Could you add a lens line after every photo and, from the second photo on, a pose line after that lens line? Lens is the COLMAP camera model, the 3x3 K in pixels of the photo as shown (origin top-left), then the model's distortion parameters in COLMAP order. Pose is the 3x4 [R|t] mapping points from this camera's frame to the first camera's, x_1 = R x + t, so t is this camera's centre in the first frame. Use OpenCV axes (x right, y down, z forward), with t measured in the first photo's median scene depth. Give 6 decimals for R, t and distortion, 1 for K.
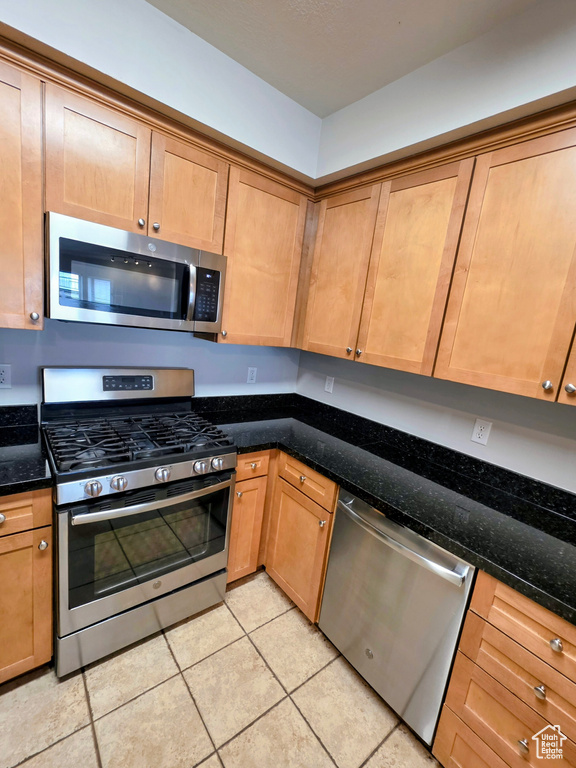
lens RADIAL K [[336.8, 0, 292.3], [0, 336.8, 387.1], [0, 0, 1]] dist [0.004110, 0.000005]
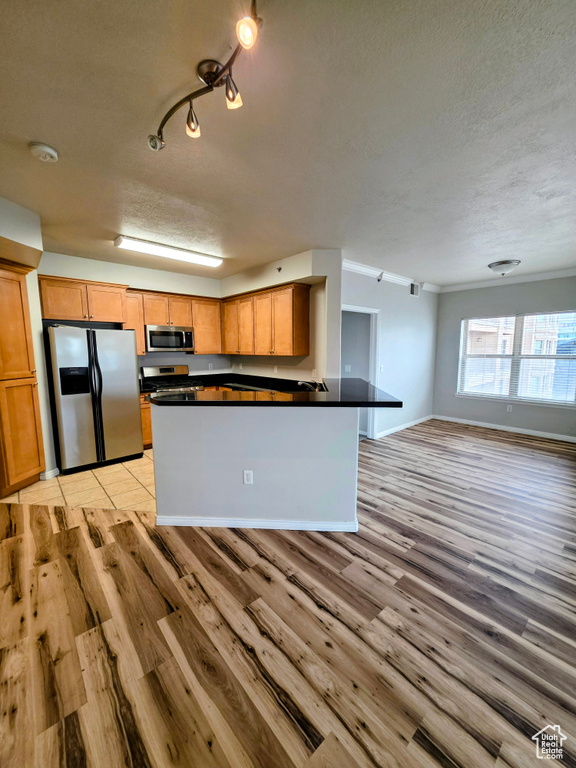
lens RADIAL K [[307.7, 0, 290.4], [0, 307.7, 386.5], [0, 0, 1]] dist [0.002972, 0.000338]
pose [[0.991456, -0.127839, 0.025945, 0.562744], [0.129057, 0.990247, -0.052491, 0.439375], [-0.018982, 0.055390, 0.998284, -1.884522]]
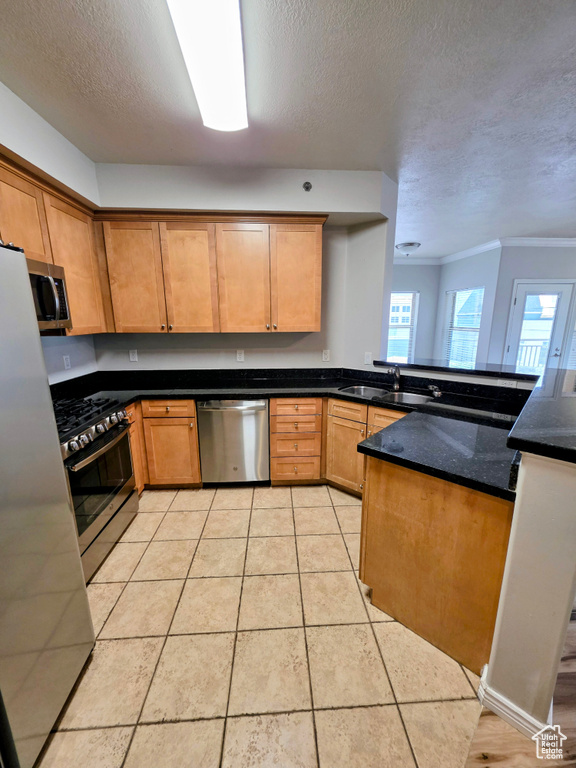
lens RADIAL K [[307.8, 0, 288.9], [0, 307.8, 385.7], [0, 0, 1]] dist [0.001655, -0.000145]
pose [[0.584245, -0.290646, 0.757748, -0.695721], [0.218844, 0.955508, 0.197766, -0.000469], [-0.781515, 0.050285, 0.621857, -0.371699]]
